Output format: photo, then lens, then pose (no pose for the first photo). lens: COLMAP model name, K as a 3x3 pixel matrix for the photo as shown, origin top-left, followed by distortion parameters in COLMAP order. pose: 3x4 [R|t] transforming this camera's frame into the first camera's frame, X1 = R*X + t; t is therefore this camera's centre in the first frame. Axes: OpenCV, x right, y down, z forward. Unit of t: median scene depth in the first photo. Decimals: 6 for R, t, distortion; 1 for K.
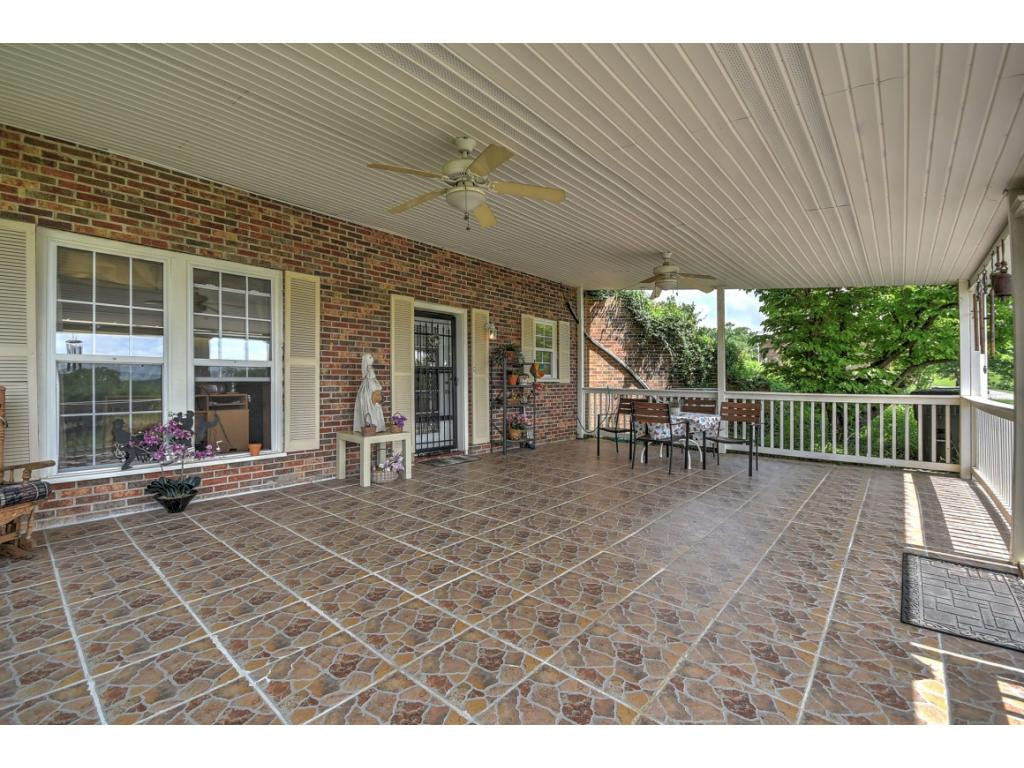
lens RADIAL K [[449.7, 0, 505.2], [0, 449.7, 376.5], [0, 0, 1]] dist [0.011020, -0.012560]
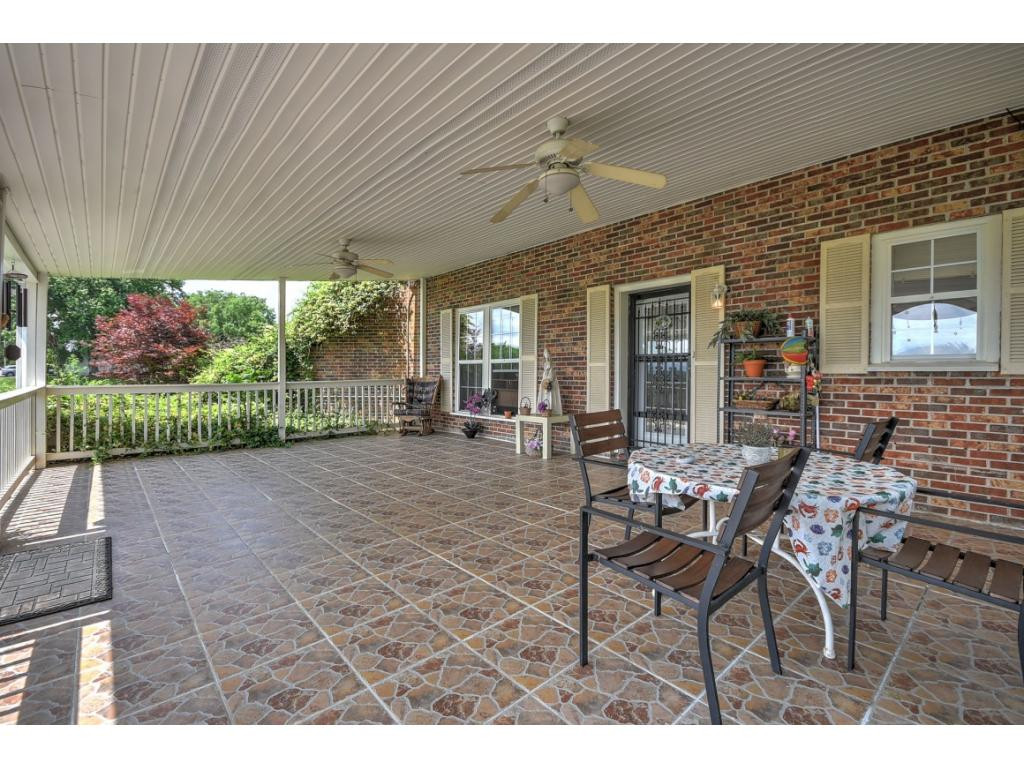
lens RADIAL K [[449.7, 0, 508.3], [0, 449.7, 392.7], [0, 0, 1]] dist [0.011020, -0.012560]
pose [[-0.117159, 0.044605, -0.992111, 0.938506], [0.010425, 0.998991, 0.043683, 0.014116], [0.993058, -0.005225, -0.117506, 1.066501]]
